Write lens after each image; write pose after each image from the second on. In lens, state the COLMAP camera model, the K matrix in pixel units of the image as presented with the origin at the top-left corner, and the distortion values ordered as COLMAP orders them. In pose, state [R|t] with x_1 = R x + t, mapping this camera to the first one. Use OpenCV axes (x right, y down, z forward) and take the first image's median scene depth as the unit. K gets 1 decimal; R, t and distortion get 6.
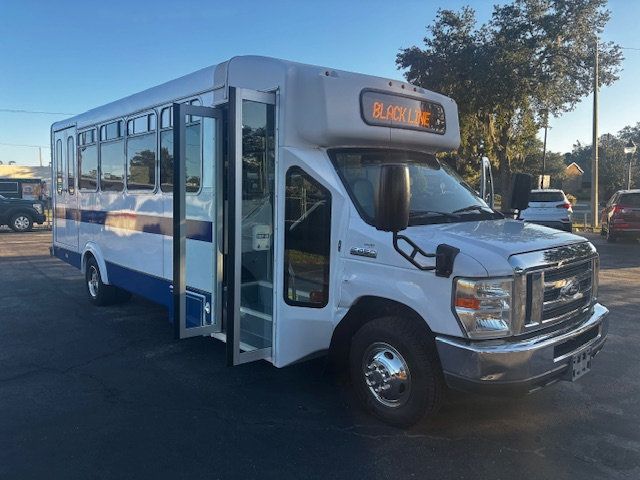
lens RADIAL K [[487.2, 0, 320.0], [0, 487.2, 240.0], [0, 0, 1]] dist [0.039808, -0.046563]
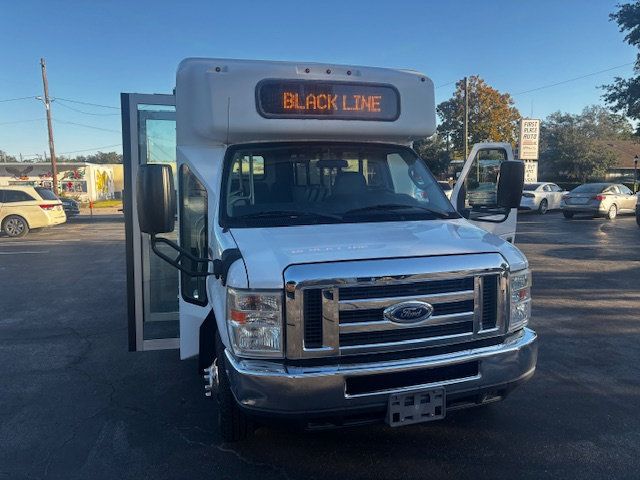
lens RADIAL K [[487.2, 0, 320.0], [0, 487.2, 240.0], [0, 0, 1]] dist [0.039808, -0.046563]
pose [[0.900028, 0.034089, -0.434497, 0.626771], [-0.025271, 0.999341, 0.026057, -0.028517], [0.435099, -0.012472, 0.900296, 0.197286]]
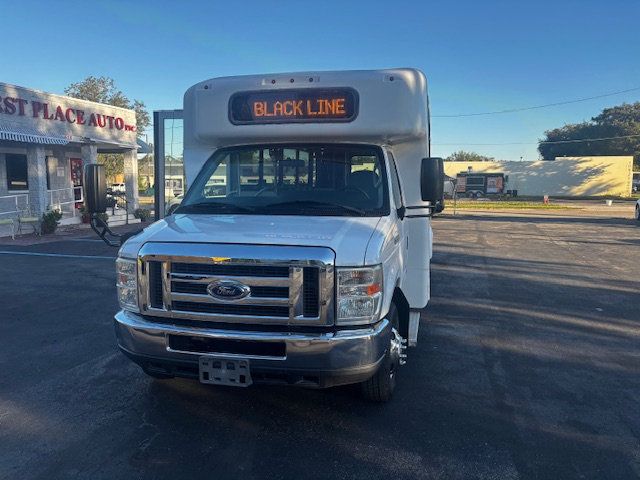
lens RADIAL K [[487.2, 0, 320.0], [0, 487.2, 240.0], [0, 0, 1]] dist [0.039808, -0.046563]
pose [[0.572448, 0.091142, -0.814860, 1.184268], [-0.079374, 0.995295, 0.055563, -0.051589], [0.816090, 0.032872, 0.576989, 0.531810]]
